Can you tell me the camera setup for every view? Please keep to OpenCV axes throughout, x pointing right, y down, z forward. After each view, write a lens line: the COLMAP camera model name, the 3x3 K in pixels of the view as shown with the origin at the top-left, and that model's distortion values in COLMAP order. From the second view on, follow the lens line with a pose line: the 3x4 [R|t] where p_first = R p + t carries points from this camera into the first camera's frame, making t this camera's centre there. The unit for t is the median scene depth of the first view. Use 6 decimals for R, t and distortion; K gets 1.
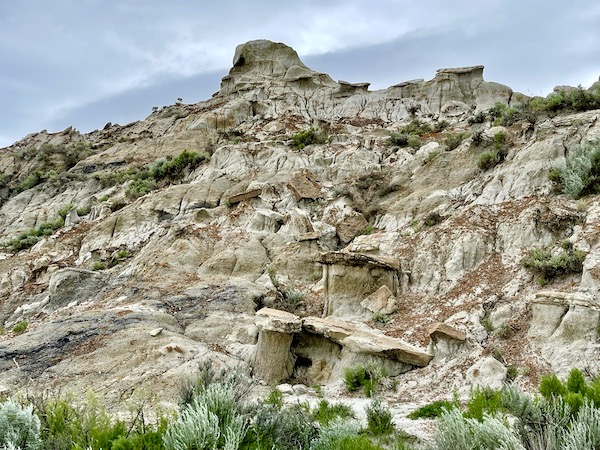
lens RADIAL K [[810.7, 0, 299.7], [0, 810.7, 226.3], [0, 0, 1]] dist [0.108555, 0.000000]
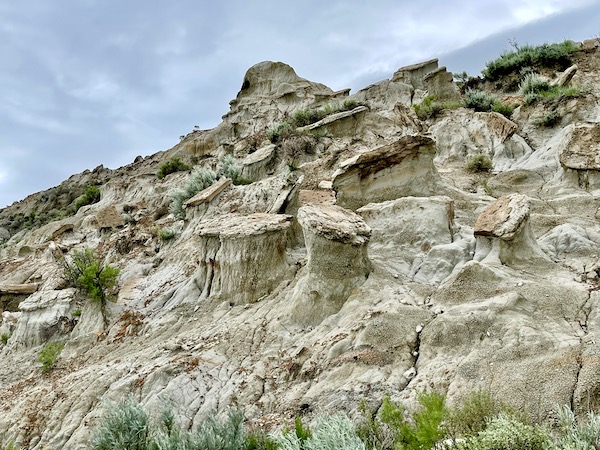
lens RADIAL K [[810.7, 0, 300.6], [0, 810.7, 223.7], [0, 0, 1]] dist [0.108555, 0.000000]
pose [[0.953464, -0.104141, -0.282949, 0.312037], [0.107259, 0.994221, -0.004494, -0.001818], [0.281782, -0.026064, 0.959124, -0.046132]]
